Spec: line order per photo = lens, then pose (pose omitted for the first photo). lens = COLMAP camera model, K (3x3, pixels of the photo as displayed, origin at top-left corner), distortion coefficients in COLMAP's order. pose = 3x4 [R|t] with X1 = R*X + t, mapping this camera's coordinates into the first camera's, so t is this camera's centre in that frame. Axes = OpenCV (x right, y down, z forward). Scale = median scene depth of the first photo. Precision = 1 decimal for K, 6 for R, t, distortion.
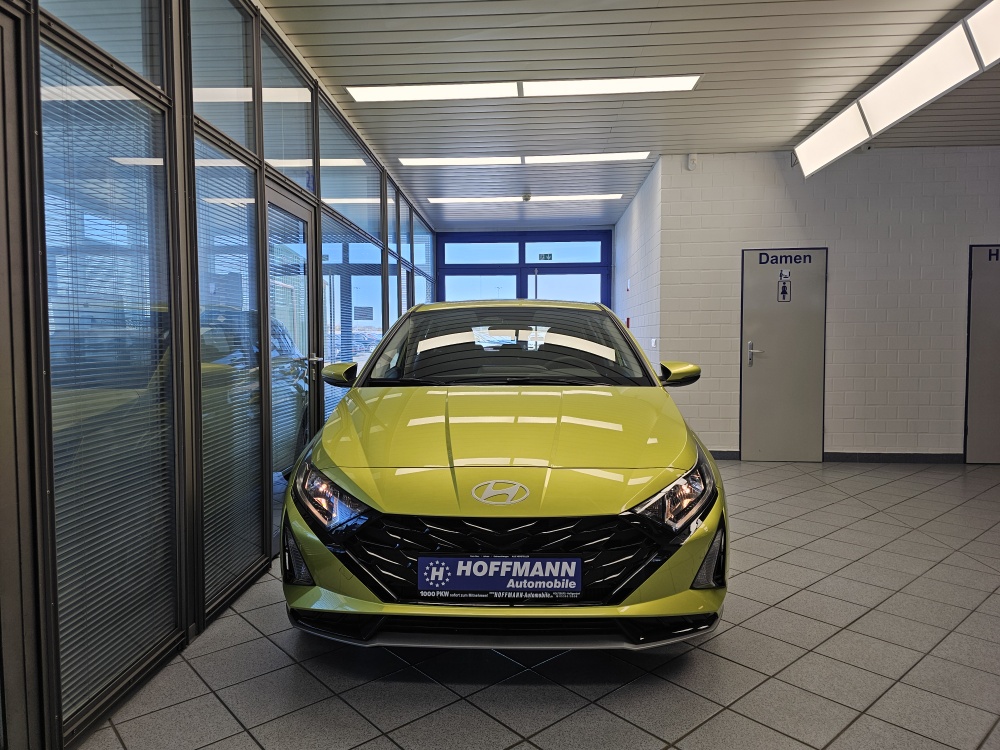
lens RADIAL K [[653.8, 0, 504.7], [0, 653.8, 380.8], [0, 0, 1]] dist [0.076739, -0.074202]
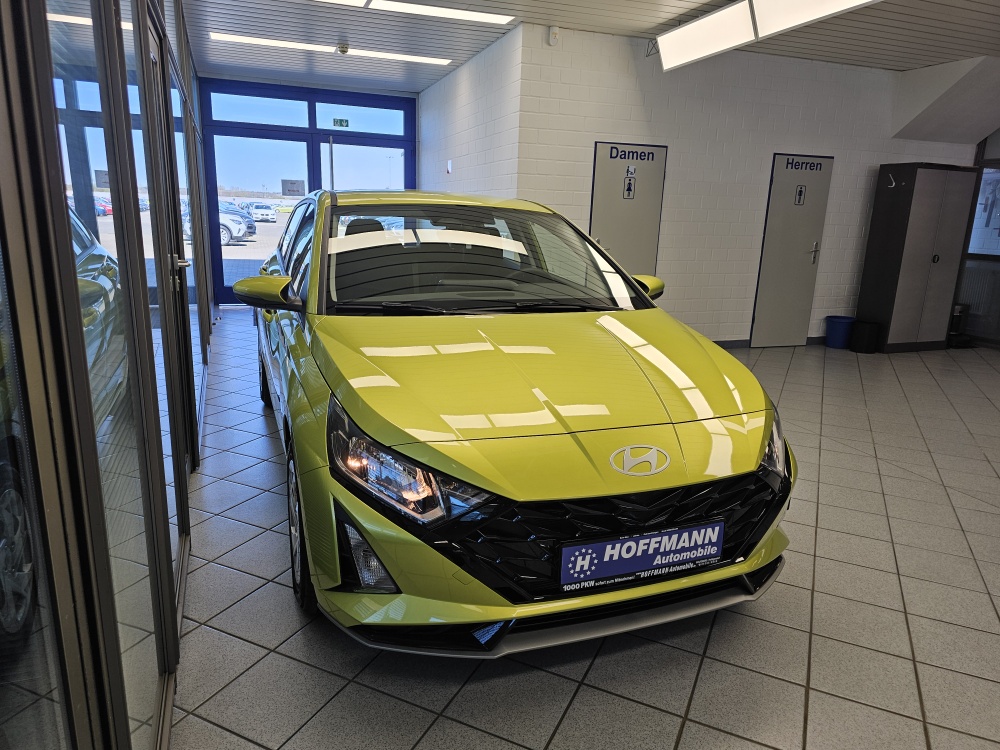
lens RADIAL K [[653.8, 0, 504.7], [0, 653.8, 380.8], [0, 0, 1]] dist [0.076739, -0.074202]
pose [[0.919767, -0.062394, 0.387474, -0.501922], [-0.010873, 0.982852, 0.184076, -0.086351], [-0.392315, -0.173520, 0.903316, 0.325402]]
